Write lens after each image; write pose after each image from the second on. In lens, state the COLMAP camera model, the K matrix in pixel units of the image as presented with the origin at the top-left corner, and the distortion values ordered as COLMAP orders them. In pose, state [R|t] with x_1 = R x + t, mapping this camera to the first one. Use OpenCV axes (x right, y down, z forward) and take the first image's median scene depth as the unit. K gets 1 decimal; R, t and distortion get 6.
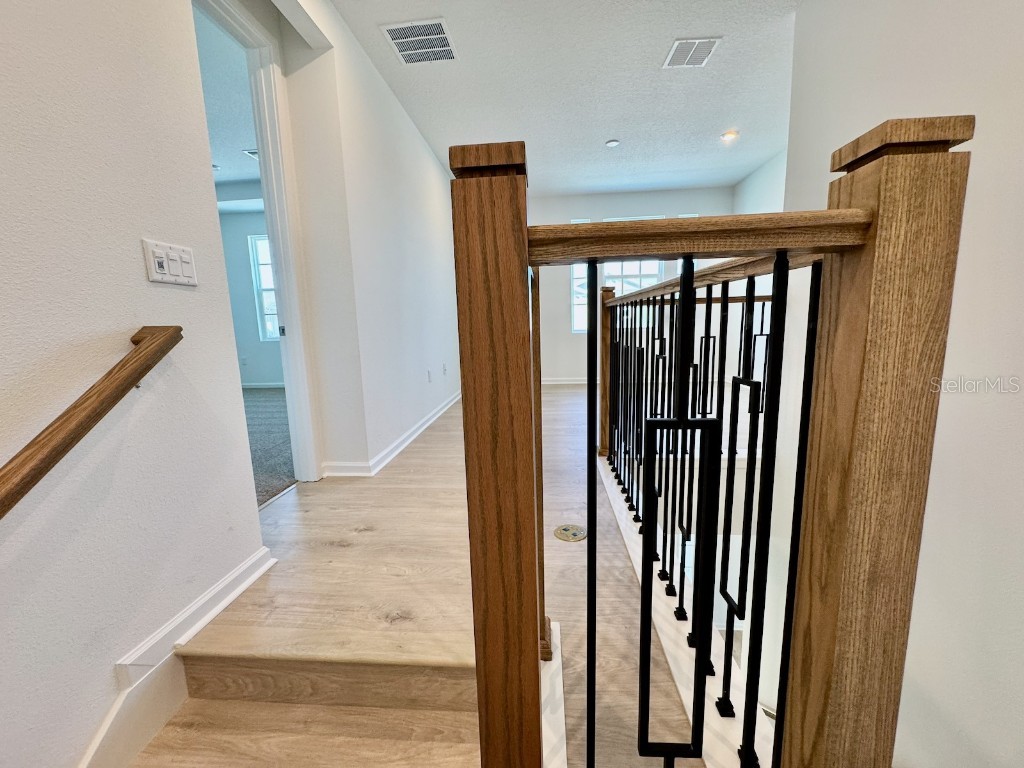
lens RADIAL K [[411.2, 0, 511.6], [0, 411.2, 382.4], [0, 0, 1]] dist [-0.003152, 0.000453]
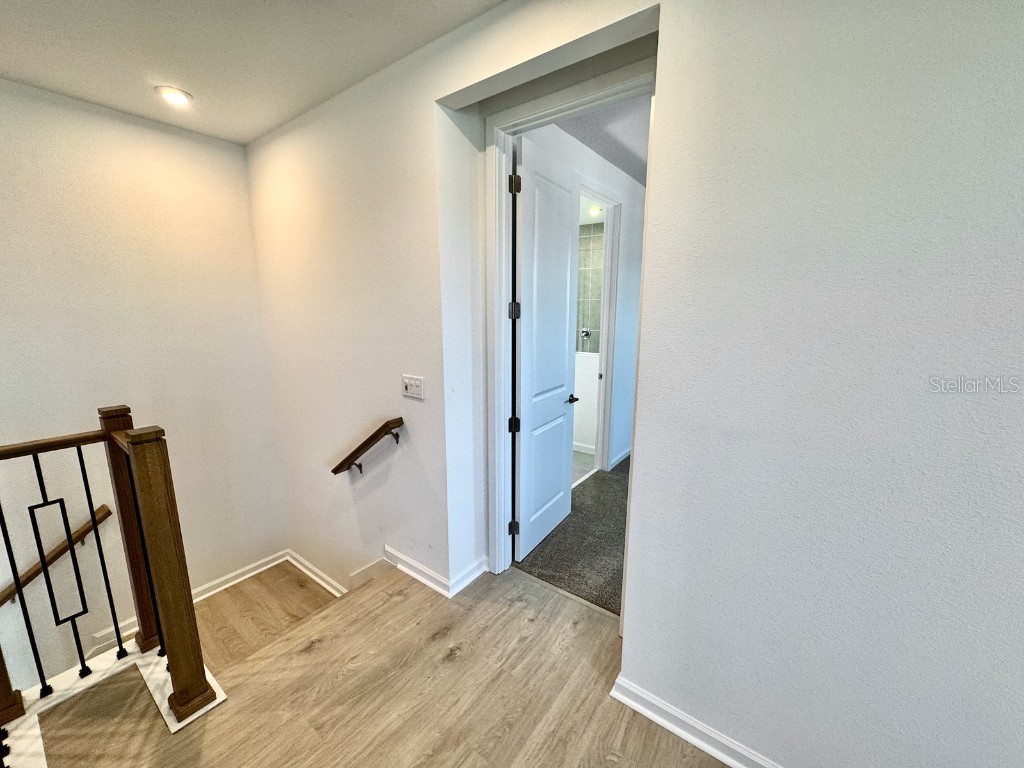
lens RADIAL K [[411.2, 0, 518.4], [0, 411.2, 384.6], [0, 0, 1]] dist [-0.003152, 0.000453]
pose [[-0.530404, 0.185602, -0.827178, 0.368245], [-0.113525, 0.951400, 0.286270, -0.811219], [0.840109, 0.245745, -0.483556, 2.117127]]
